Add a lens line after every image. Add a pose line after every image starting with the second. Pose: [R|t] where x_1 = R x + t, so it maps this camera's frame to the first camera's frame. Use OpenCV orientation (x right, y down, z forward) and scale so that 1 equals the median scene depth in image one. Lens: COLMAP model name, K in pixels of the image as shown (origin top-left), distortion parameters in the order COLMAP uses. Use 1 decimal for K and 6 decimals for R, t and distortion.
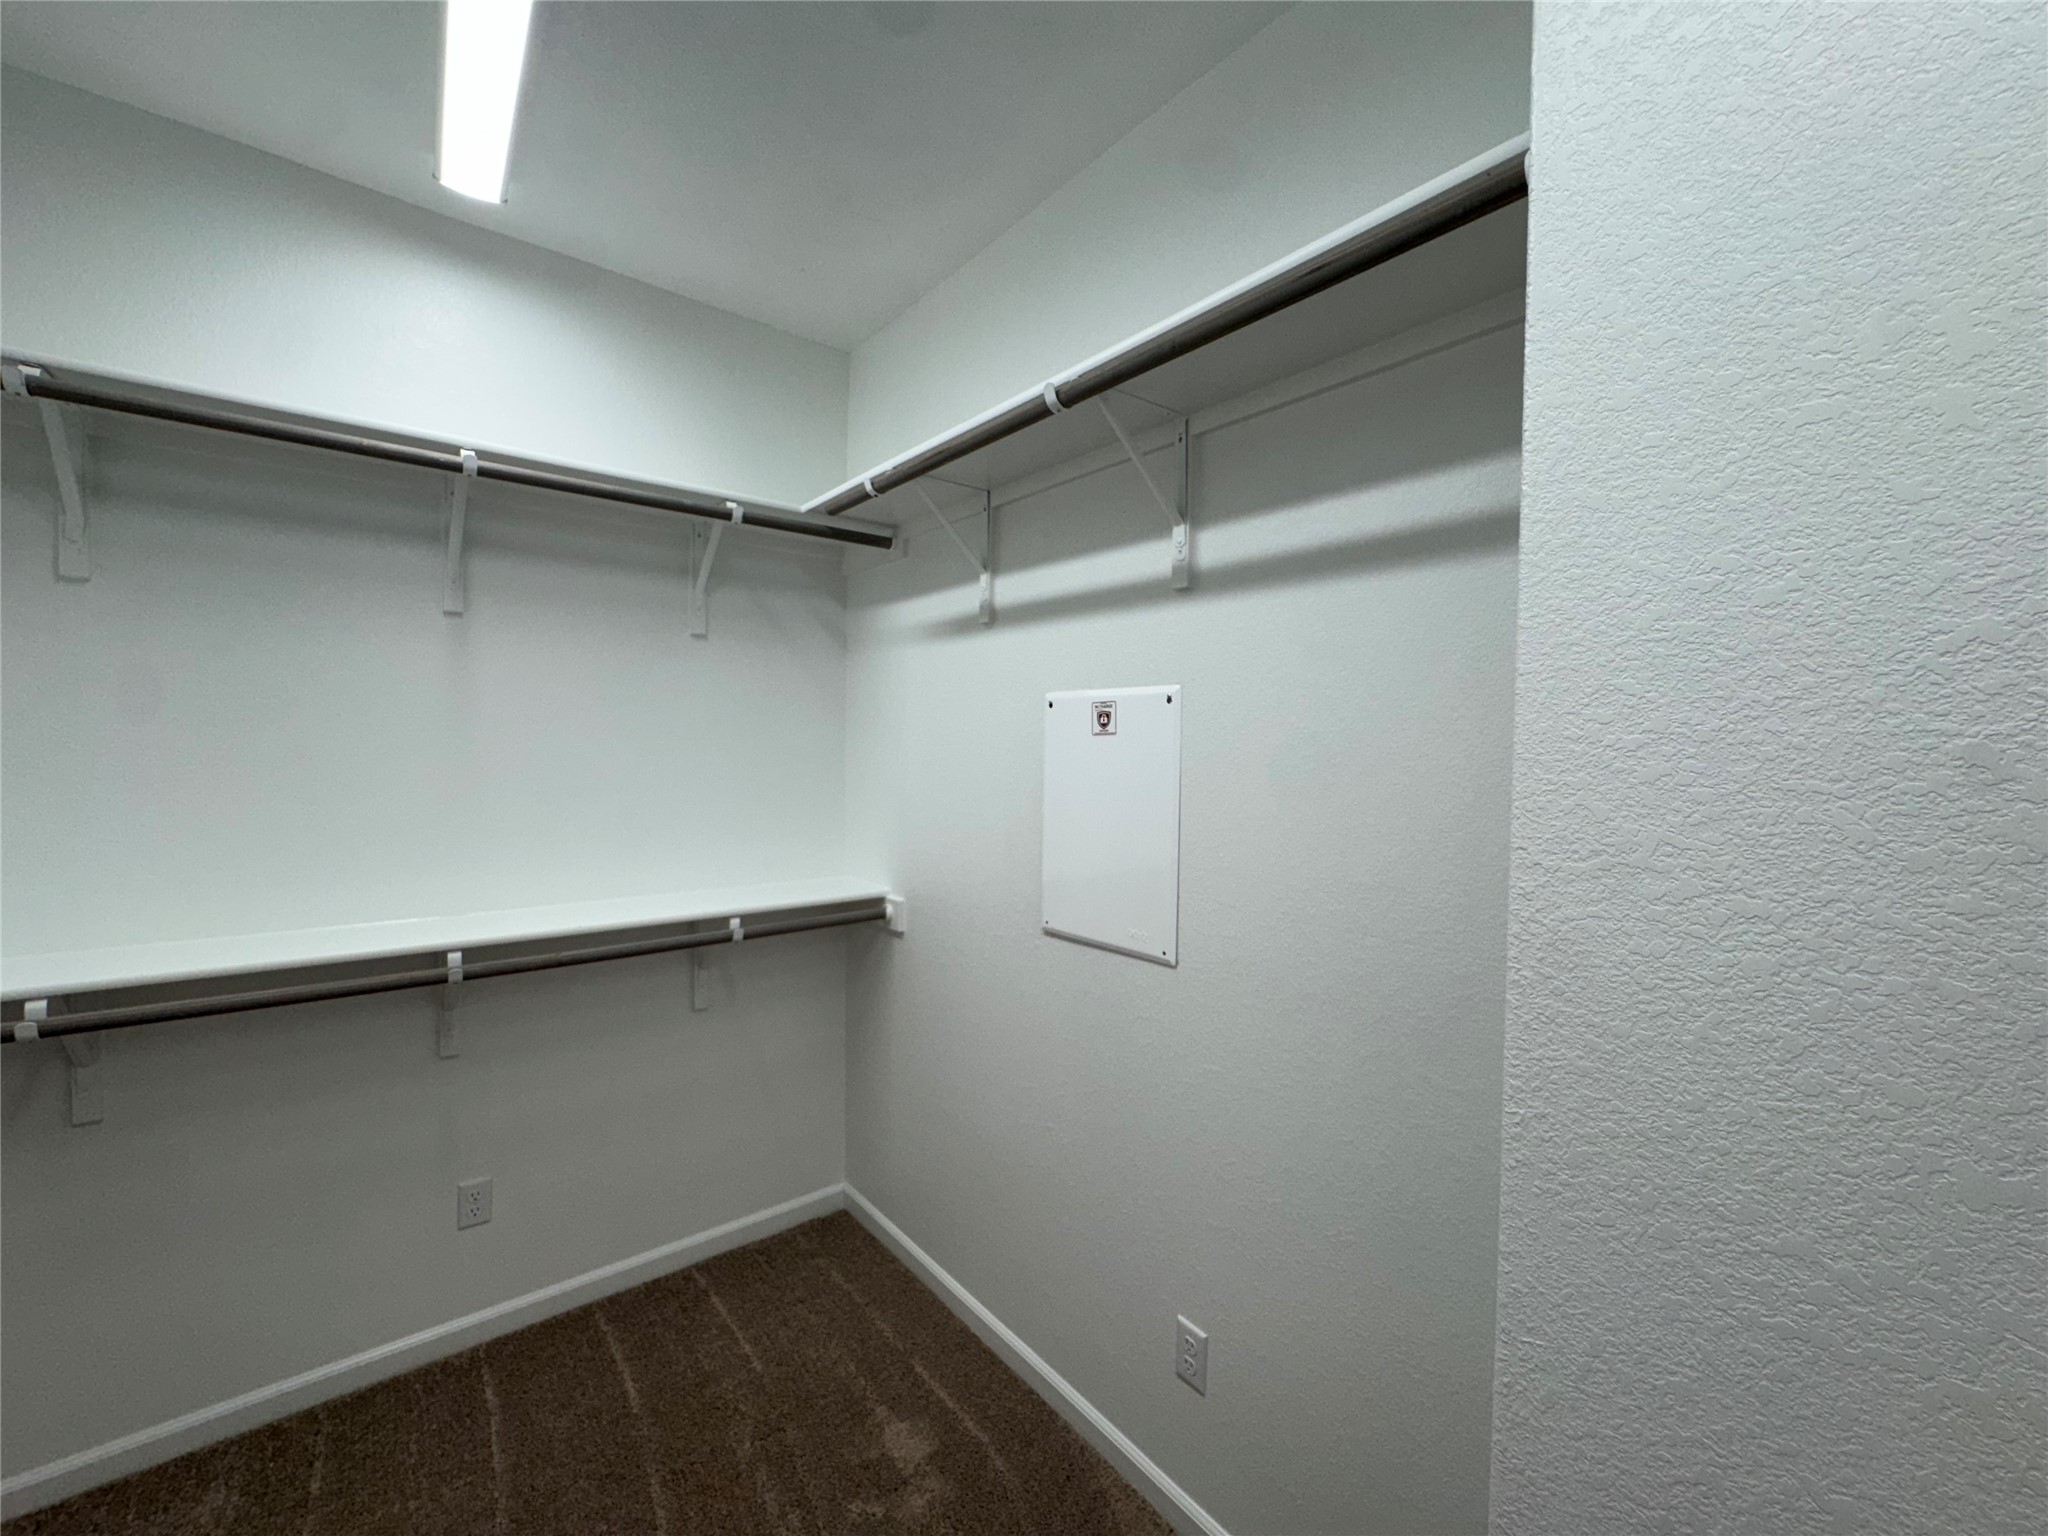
lens RADIAL K [[825.5, 0, 1028.8], [0, 825.5, 768.3], [0, 0, 1]] dist [-0.000313, -0.000106]
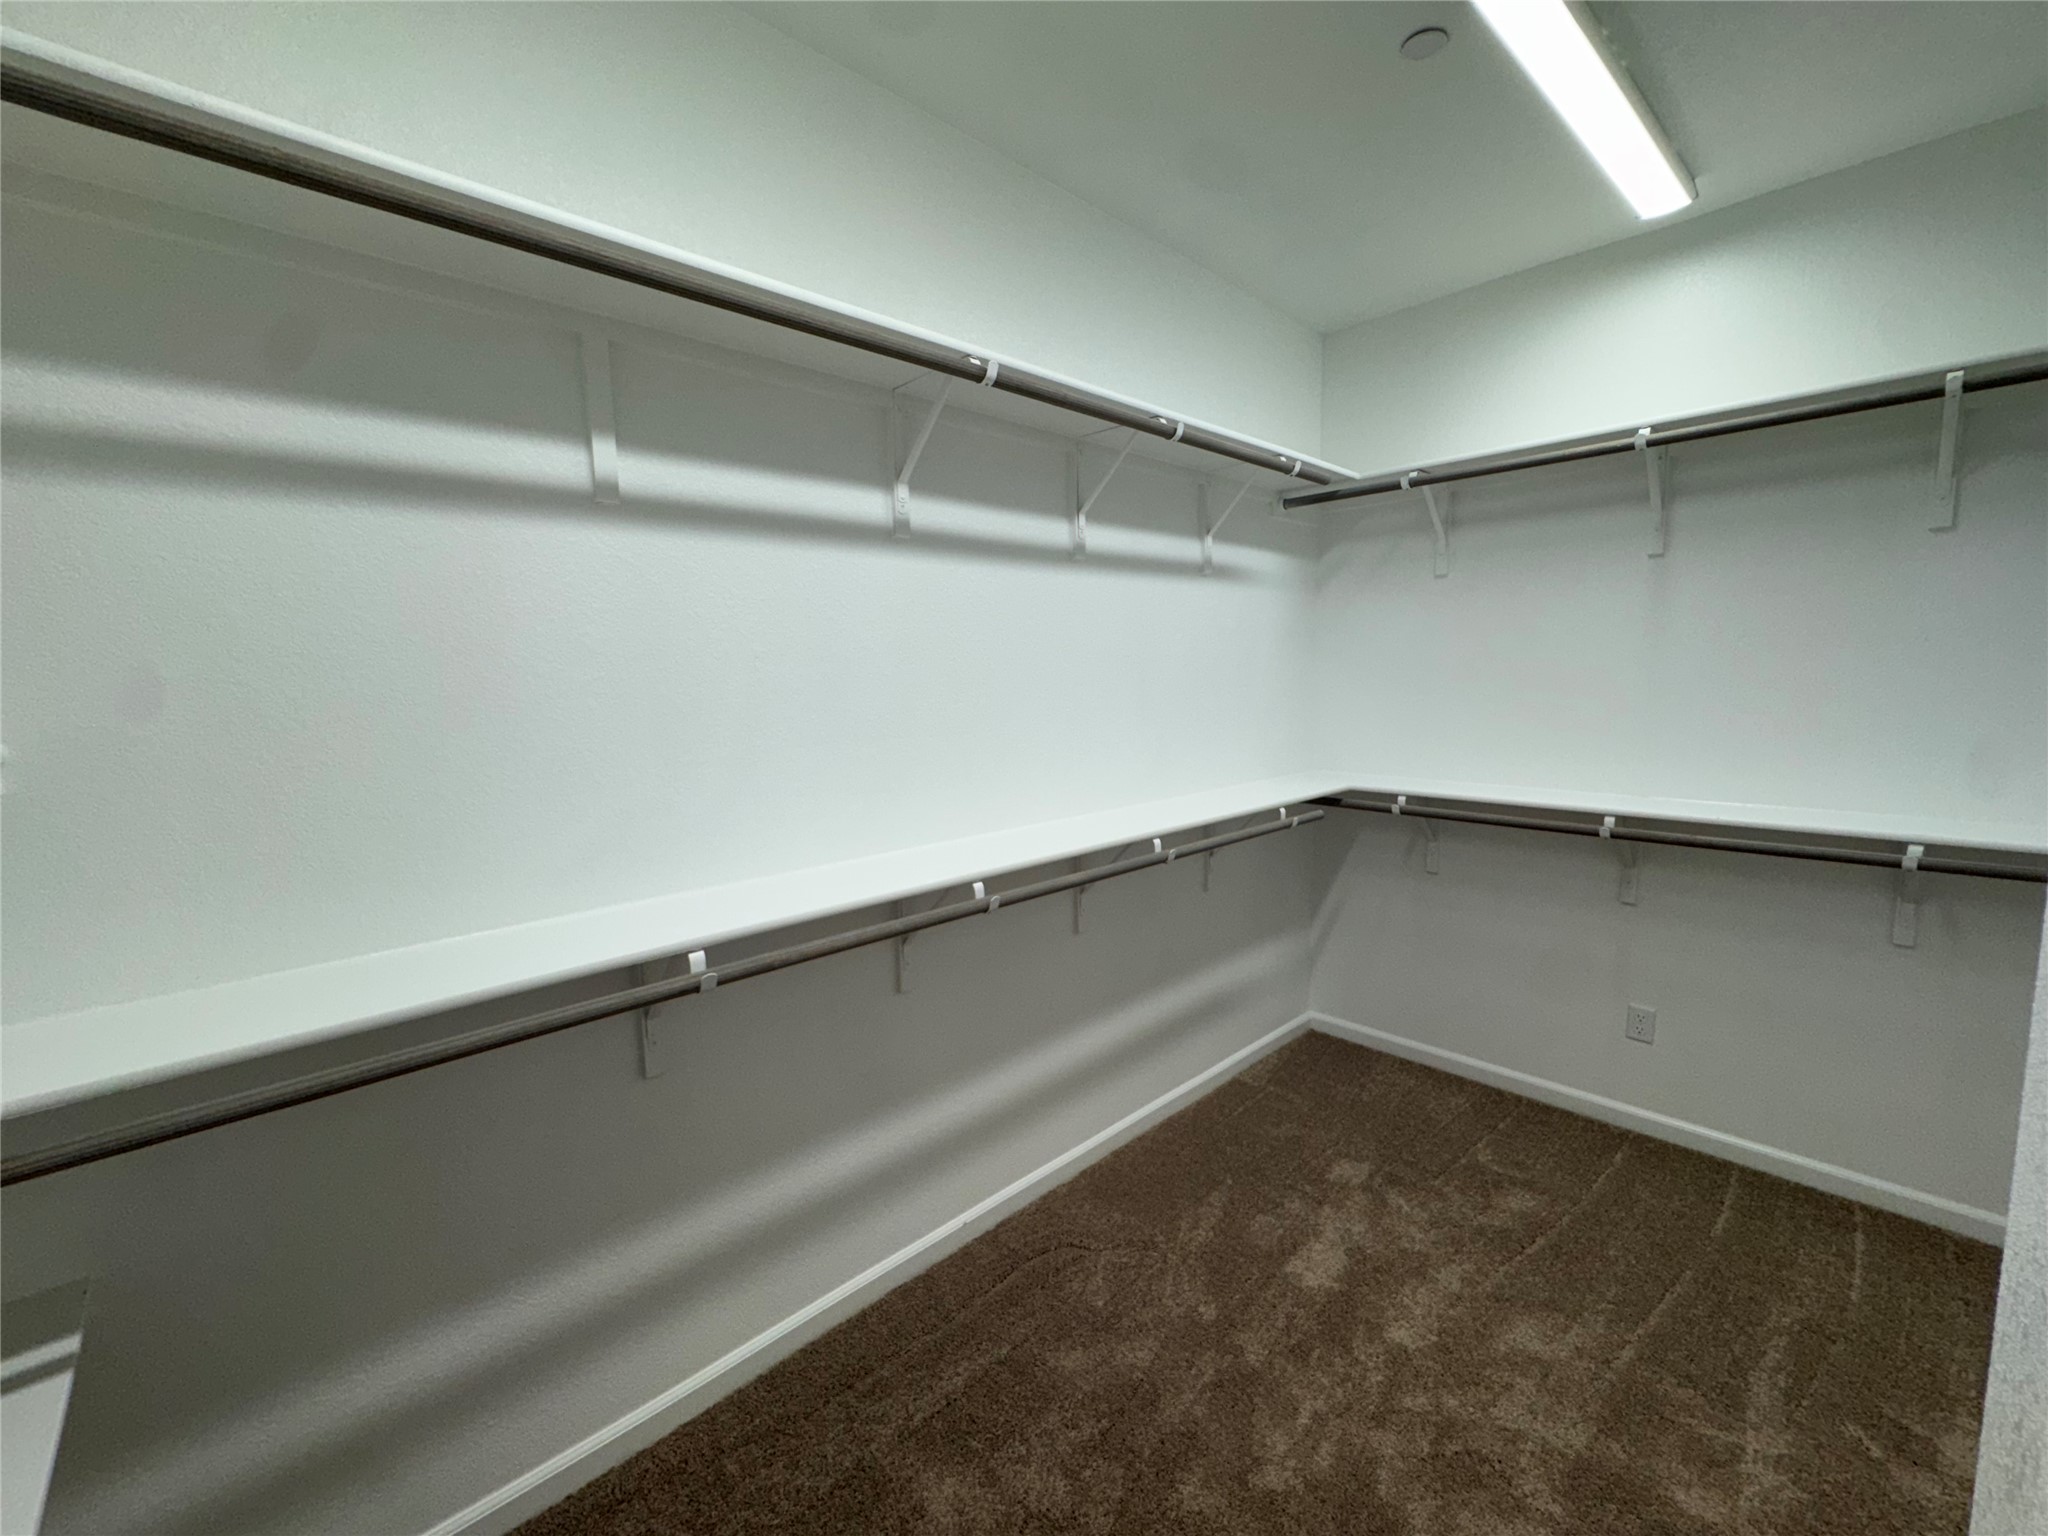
lens RADIAL K [[825.5, 0, 1028.8], [0, 825.5, 768.3], [0, 0, 1]] dist [-0.000313, -0.000106]
pose [[0.085571, 0.095950, -0.991701, 0.497402], [-0.011696, 0.995380, 0.095297, 0.025347], [0.996263, 0.003444, 0.086298, -0.053585]]
